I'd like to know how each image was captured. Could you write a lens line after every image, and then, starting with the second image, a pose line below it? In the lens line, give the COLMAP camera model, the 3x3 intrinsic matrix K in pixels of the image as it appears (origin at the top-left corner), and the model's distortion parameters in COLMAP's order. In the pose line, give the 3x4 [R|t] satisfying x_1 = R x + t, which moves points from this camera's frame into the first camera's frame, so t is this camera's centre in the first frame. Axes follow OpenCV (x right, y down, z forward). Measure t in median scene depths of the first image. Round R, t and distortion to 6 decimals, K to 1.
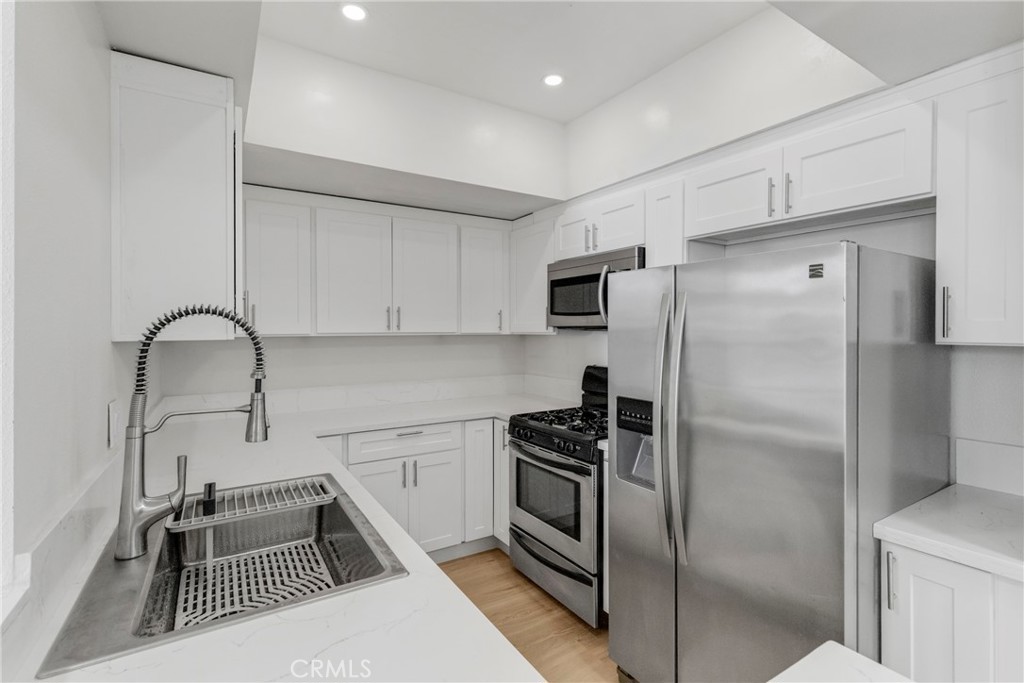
lens RADIAL K [[470.8, 0, 510.1], [0, 470.8, 336.3], [0, 0, 1]] dist [-0.001874, -0.001254]
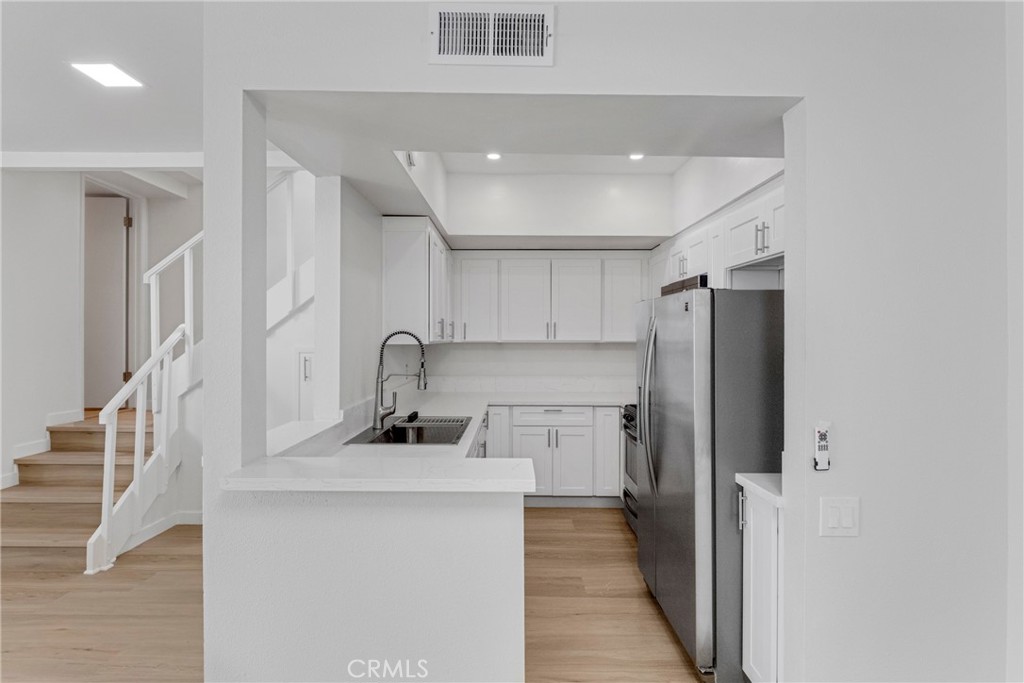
lens RADIAL K [[470.8, 0, 511.9], [0, 470.8, 341.0], [0, 0, 1]] dist [-0.001874, -0.001254]
pose [[0.851988, 0.007867, -0.523501, 0.437190], [-0.009151, 0.999958, 0.000135, -0.006614], [0.523481, 0.004676, 0.852025, -0.304077]]
